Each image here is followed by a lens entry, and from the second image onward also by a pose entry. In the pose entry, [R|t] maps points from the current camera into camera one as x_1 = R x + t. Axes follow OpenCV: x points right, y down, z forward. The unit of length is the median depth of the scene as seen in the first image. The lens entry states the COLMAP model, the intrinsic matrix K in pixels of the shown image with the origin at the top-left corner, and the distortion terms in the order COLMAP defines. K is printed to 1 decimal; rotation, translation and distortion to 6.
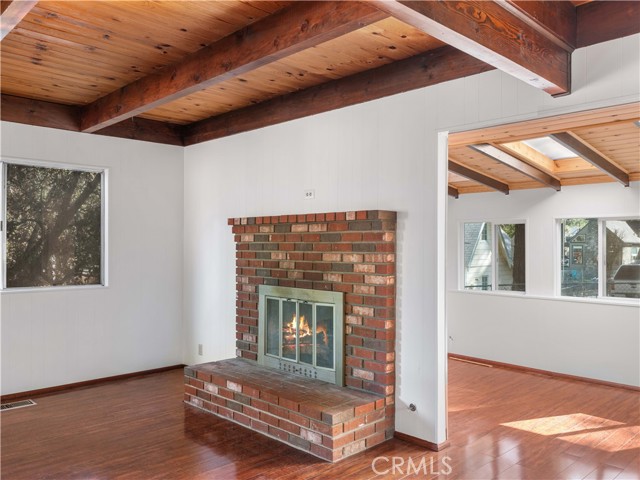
lens RADIAL K [[530.1, 0, 320.0], [0, 530.1, 240.0], [0, 0, 1]] dist [-0.028579, -0.003183]
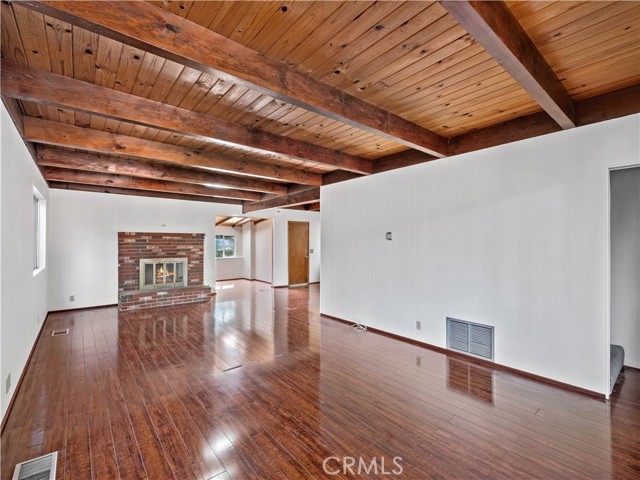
lens RADIAL K [[290.6, 0, 320.0], [0, 290.6, 240.0], [0, 0, 1]] dist [0.001159, 0.000402]
pose [[0.090667, 0.010364, 0.995827, -1.687412], [-0.002997, 0.999944, -0.010134, 0.005819], [-0.995877, -0.002066, 0.090693, 0.019061]]
